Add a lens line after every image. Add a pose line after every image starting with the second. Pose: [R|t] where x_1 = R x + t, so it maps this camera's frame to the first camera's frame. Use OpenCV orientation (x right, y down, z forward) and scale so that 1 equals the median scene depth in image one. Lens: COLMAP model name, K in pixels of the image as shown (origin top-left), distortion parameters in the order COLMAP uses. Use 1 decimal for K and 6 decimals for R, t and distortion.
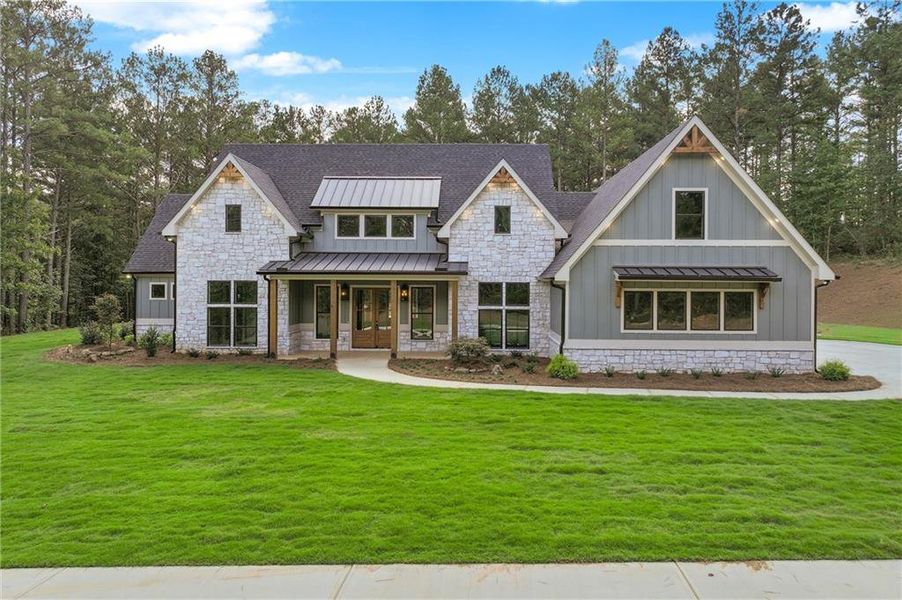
lens RADIAL K [[693.5, 0, 454.0], [0, 693.5, 267.1], [0, 0, 1]] dist [0.009345, -0.000519]
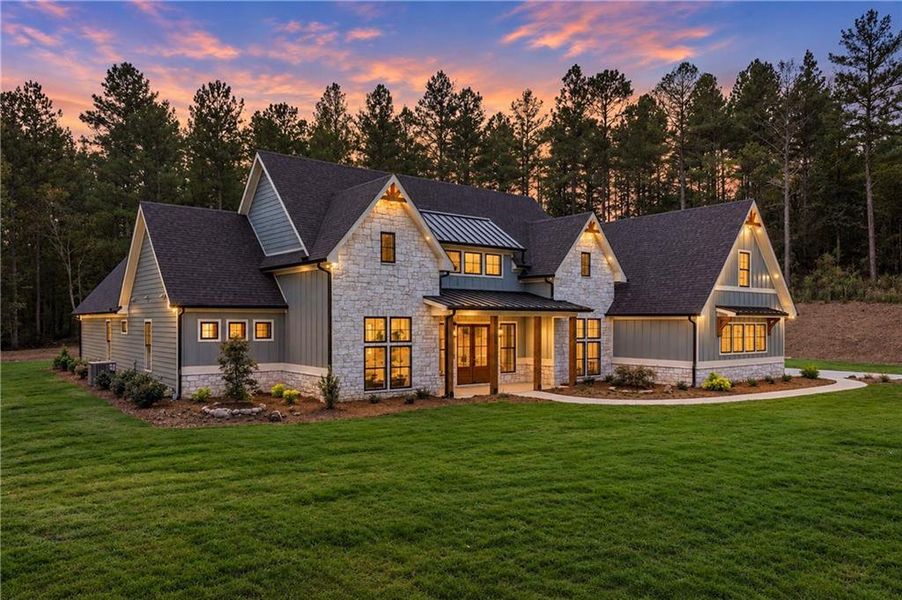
lens RADIAL K [[642.1, 0, 453.5], [0, 642.1, 317.0], [0, 0, 1]] dist [0.137656, 0.000151]
pose [[0.750764, -0.001878, 0.660568, -0.821637], [-0.013360, 0.999748, 0.018026, 0.003839], [-0.660435, -0.022358, 0.750550, 0.320565]]
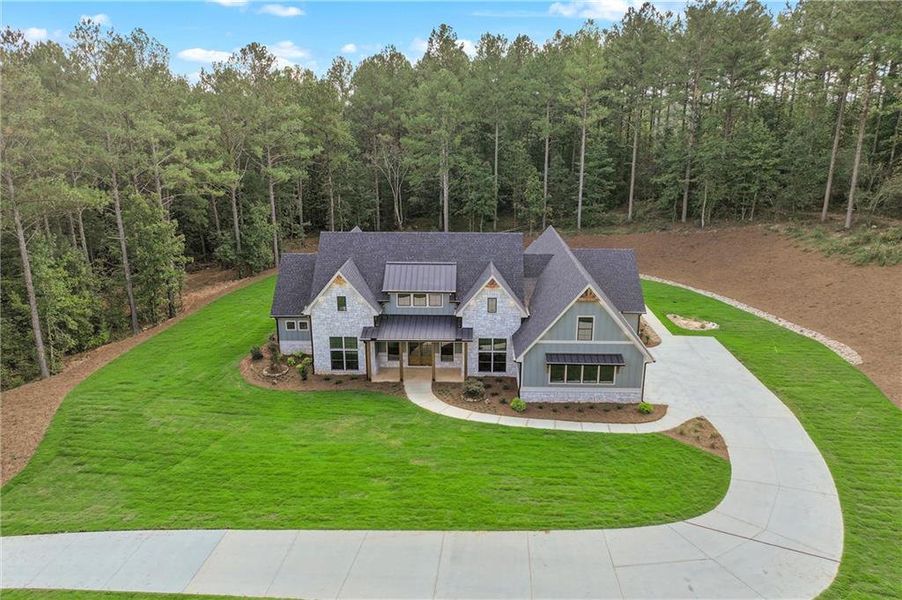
lens RADIAL K [[734.3, 0, 451.0], [0, 734.3, 300.0], [0, 0, 1]] dist [0.005404, 0.000215]
pose [[0.999963, -0.006293, -0.005859, -0.025489], [0.007761, 0.953909, 0.299994, -0.657018], [0.003701, -0.300029, 0.953923, -0.816231]]
